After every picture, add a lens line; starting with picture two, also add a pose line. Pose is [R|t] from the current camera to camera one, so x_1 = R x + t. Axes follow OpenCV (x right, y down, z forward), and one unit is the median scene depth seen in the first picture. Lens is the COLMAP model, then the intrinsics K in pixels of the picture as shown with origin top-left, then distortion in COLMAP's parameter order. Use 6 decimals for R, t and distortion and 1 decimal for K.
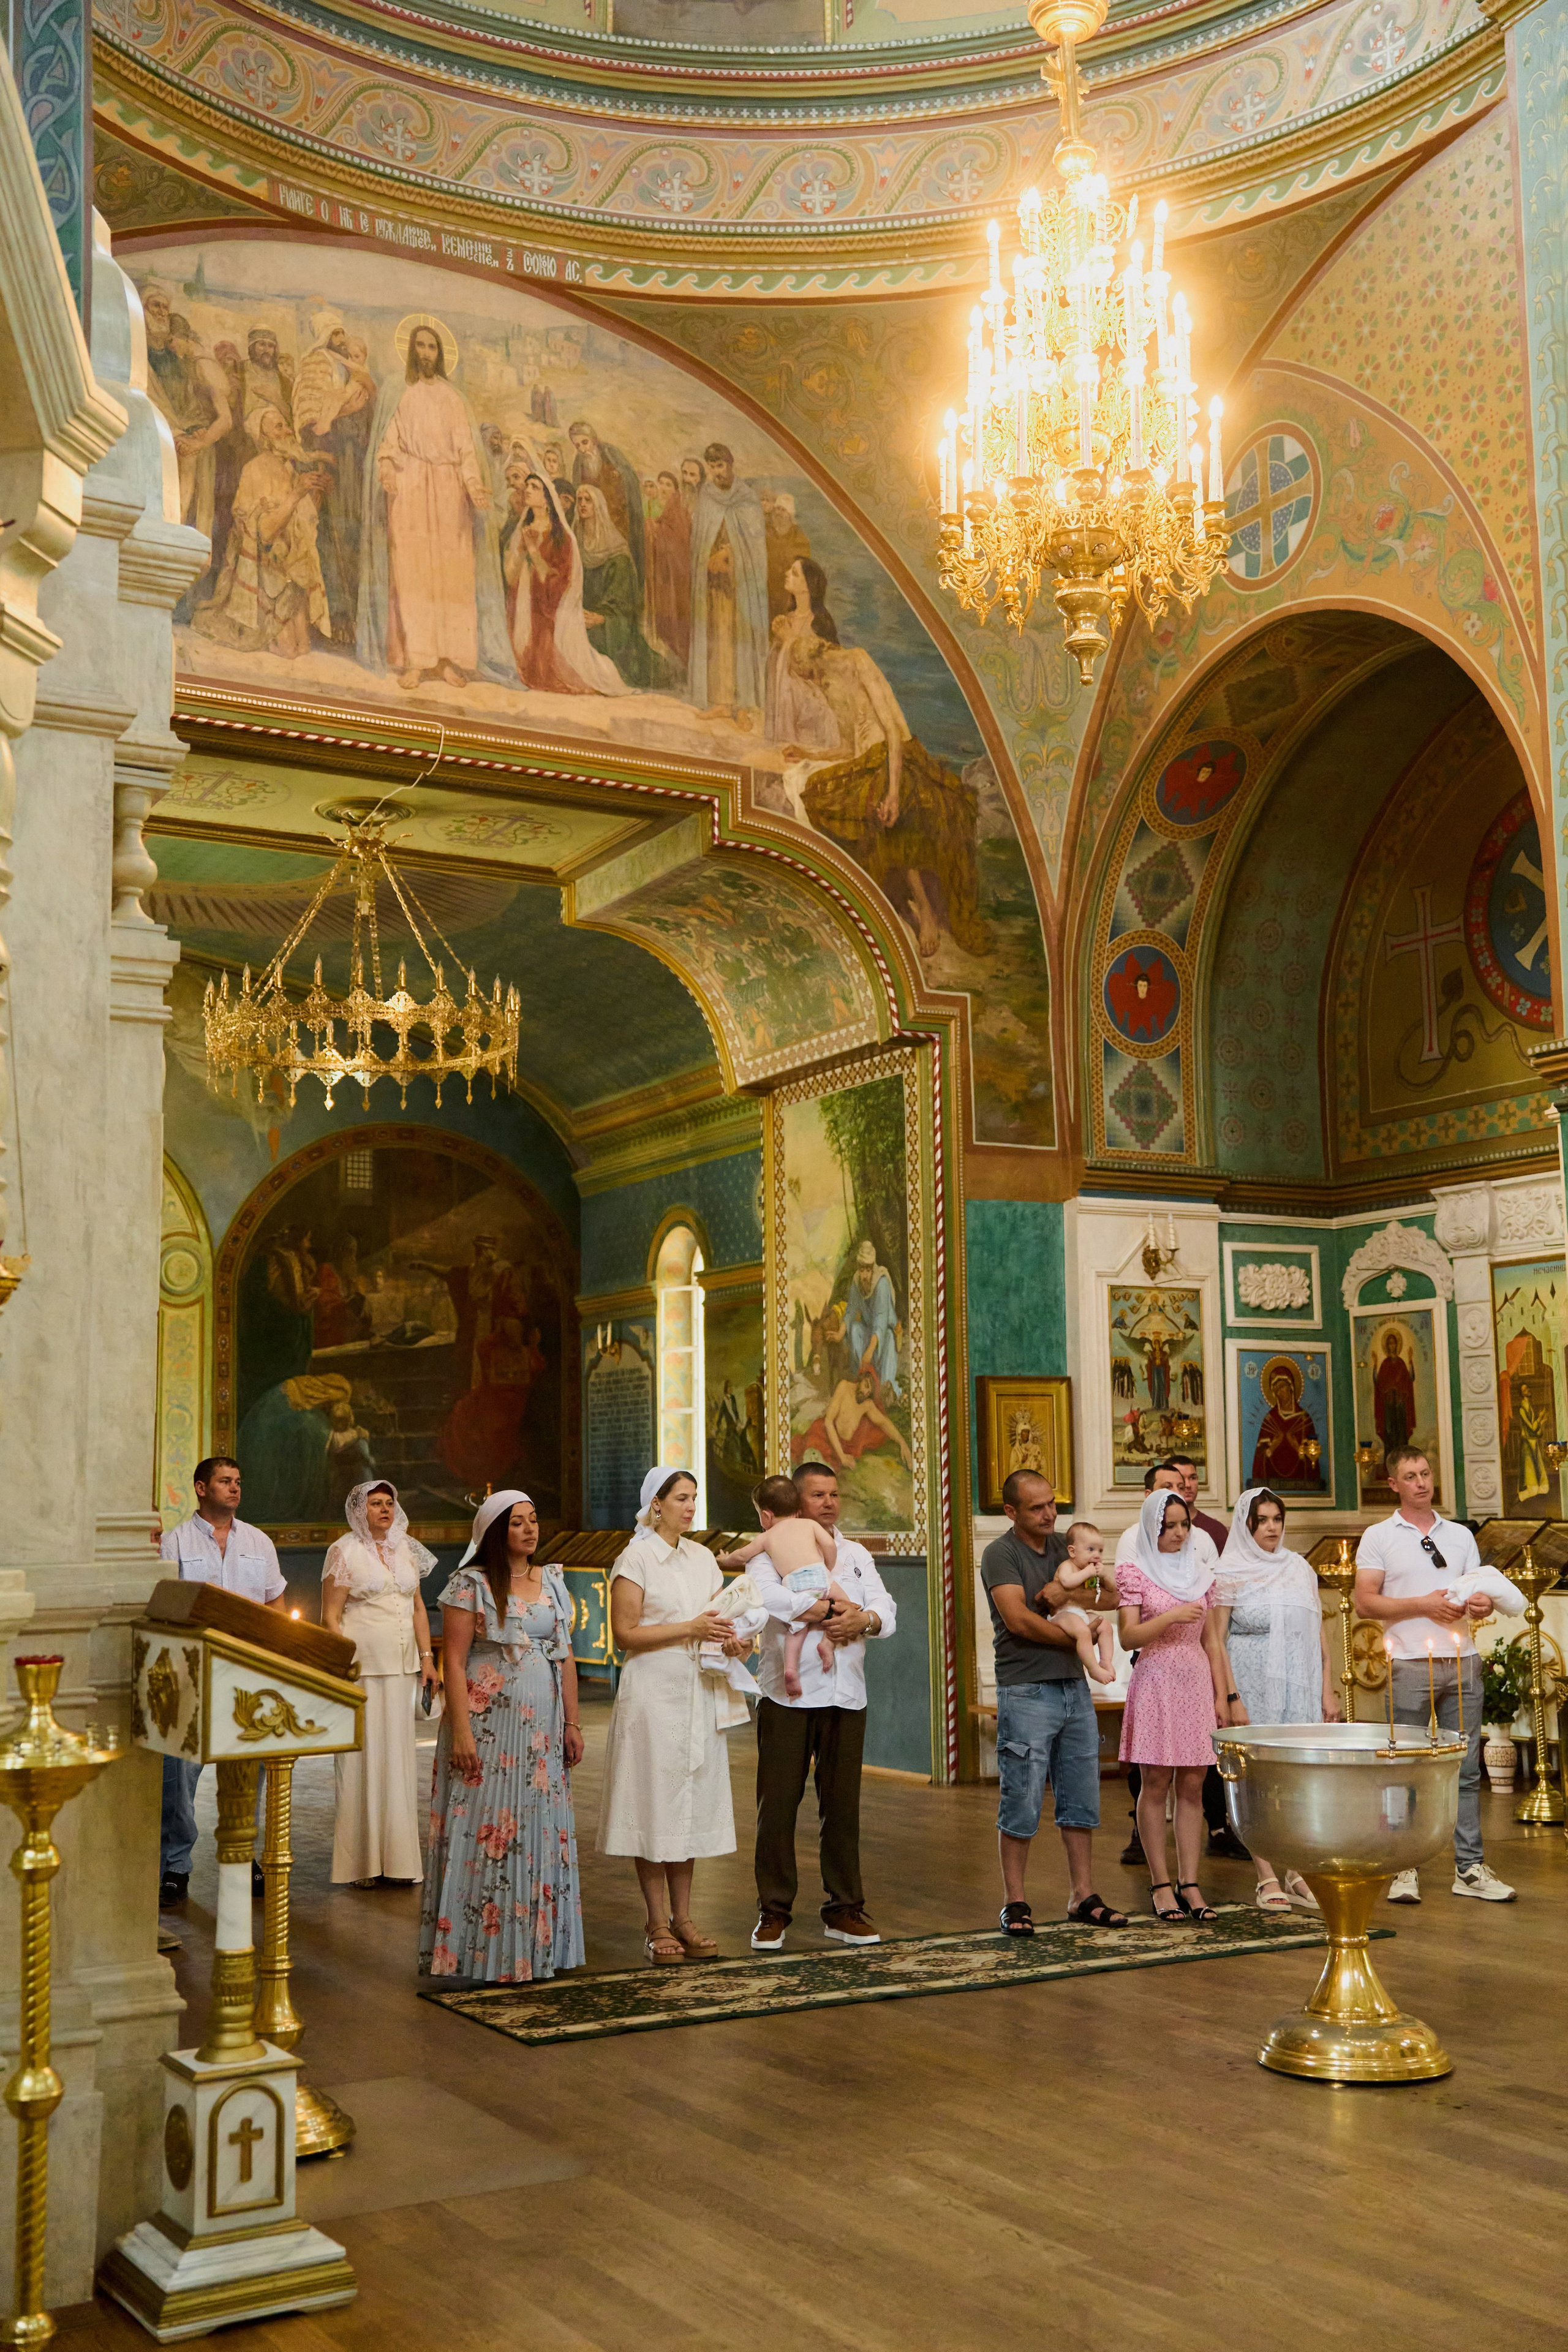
lens RADIAL K [[2530.7, 0, 791.1], [0, 2530.7, 1178.2], [0, 0, 1]] dist [0.019210, 0.198620]
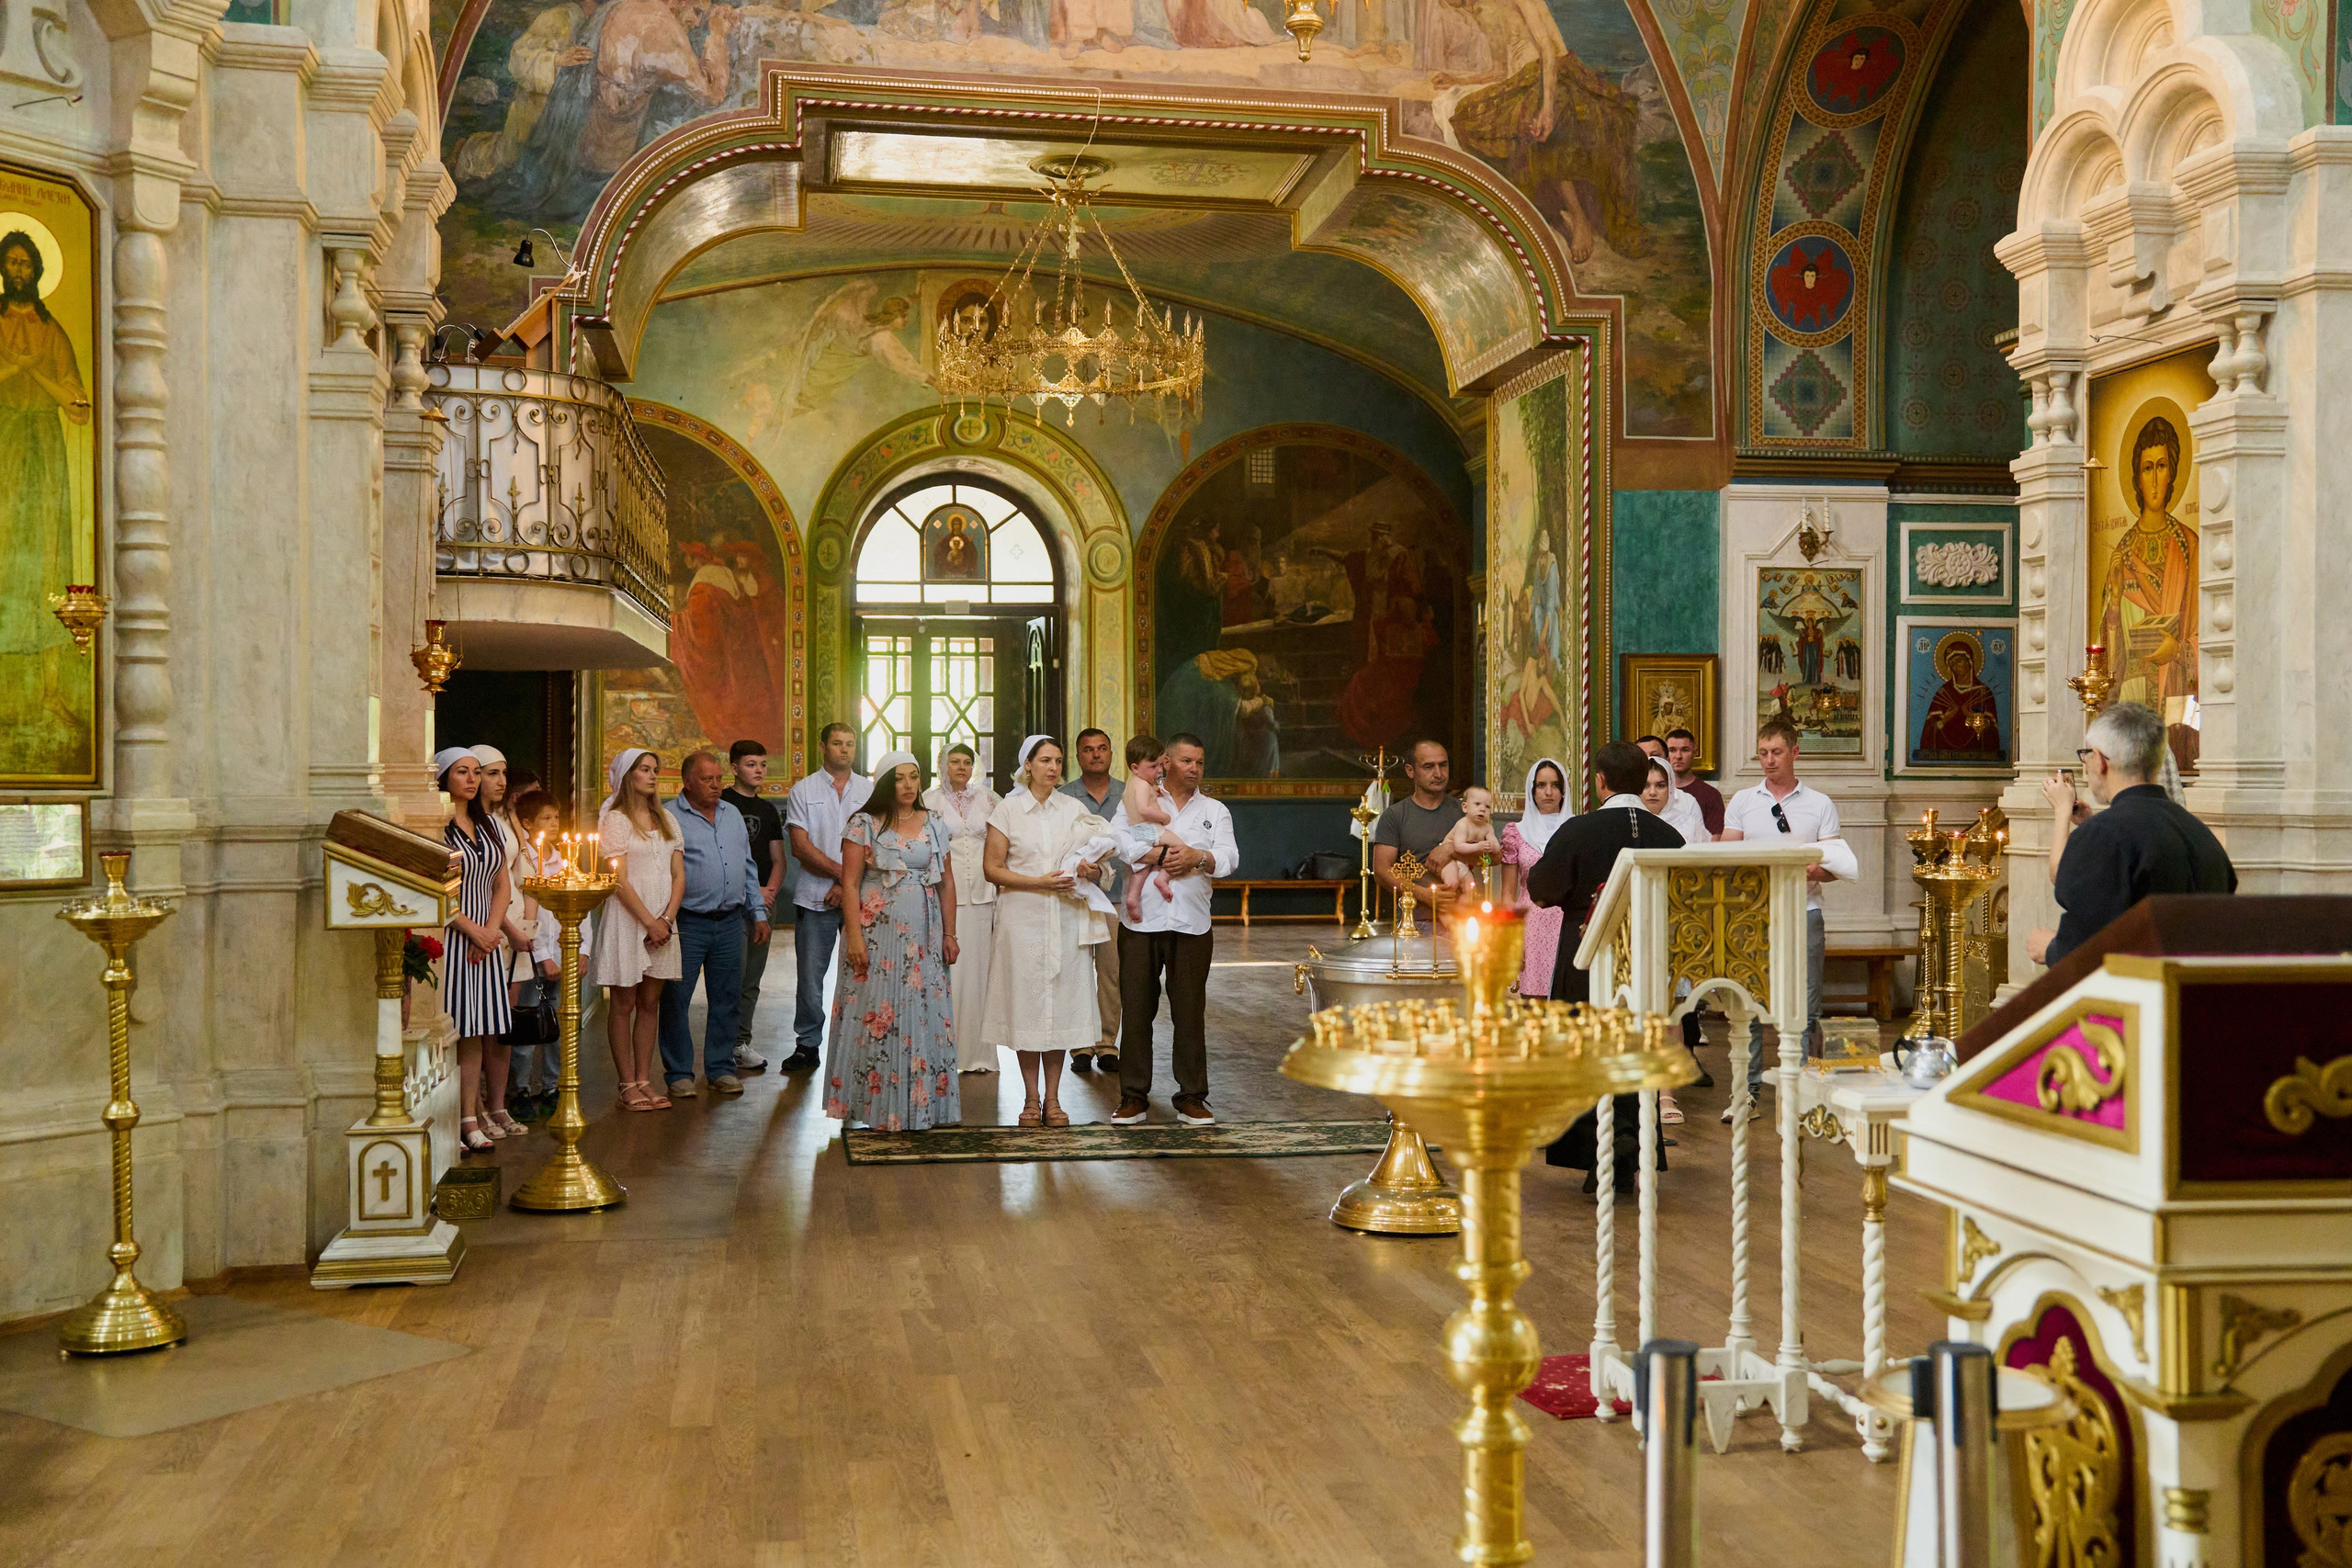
lens RADIAL K [[2449.6, 0, 1160.2], [0, 2449.6, 778.7], [0, 0, 1]] dist [0.016964, 0.161806]
pose [[0.935306, 0.015402, -0.353504, 0.261130], [0.031967, 0.991289, 0.127769, -0.009636], [0.352392, -0.130804, 0.926666, -0.055488]]
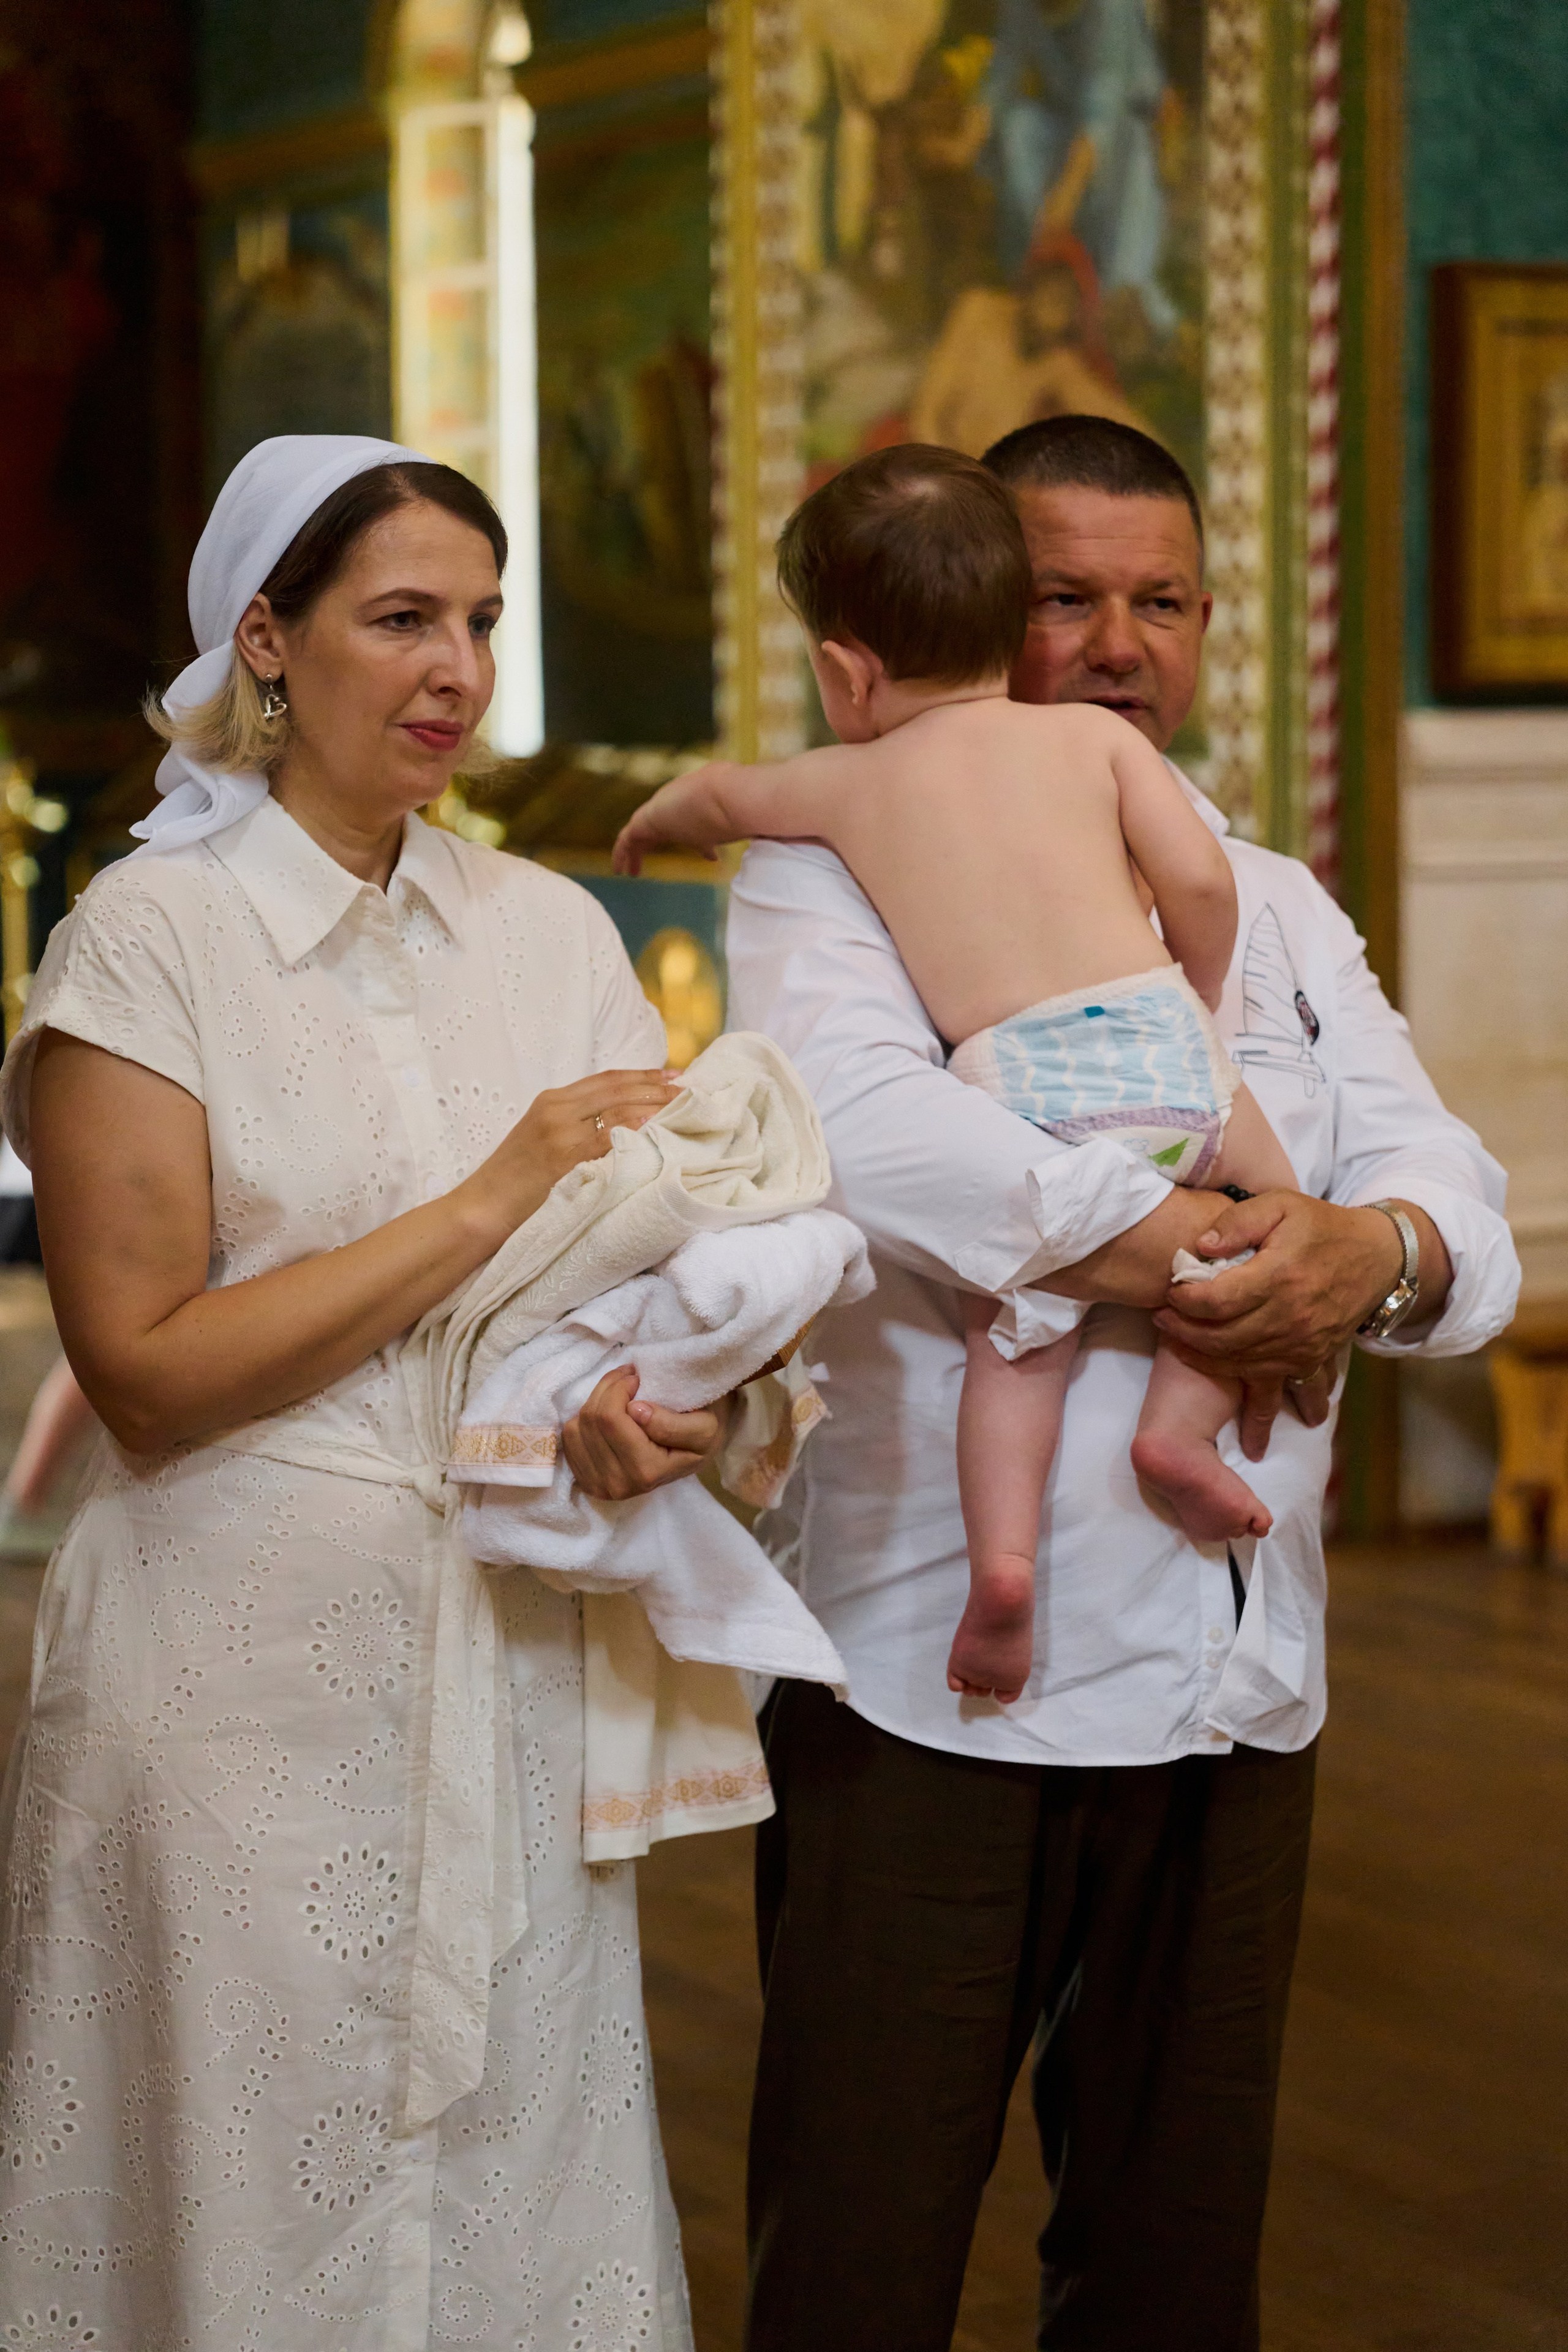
lens RADIAL K [[4833.5, 0, 784.0], [0, 4833.5, 1176.0], [0, 0, 1]] dist [-0.067750, -0.184705]
pose [[0.999907, 0.002432, 0.013455, -0.012021], [-0.005401, 0.974273, 0.225305, 0.054767], [-0.012561, -0.225357, 0.974195, 0.406268]]
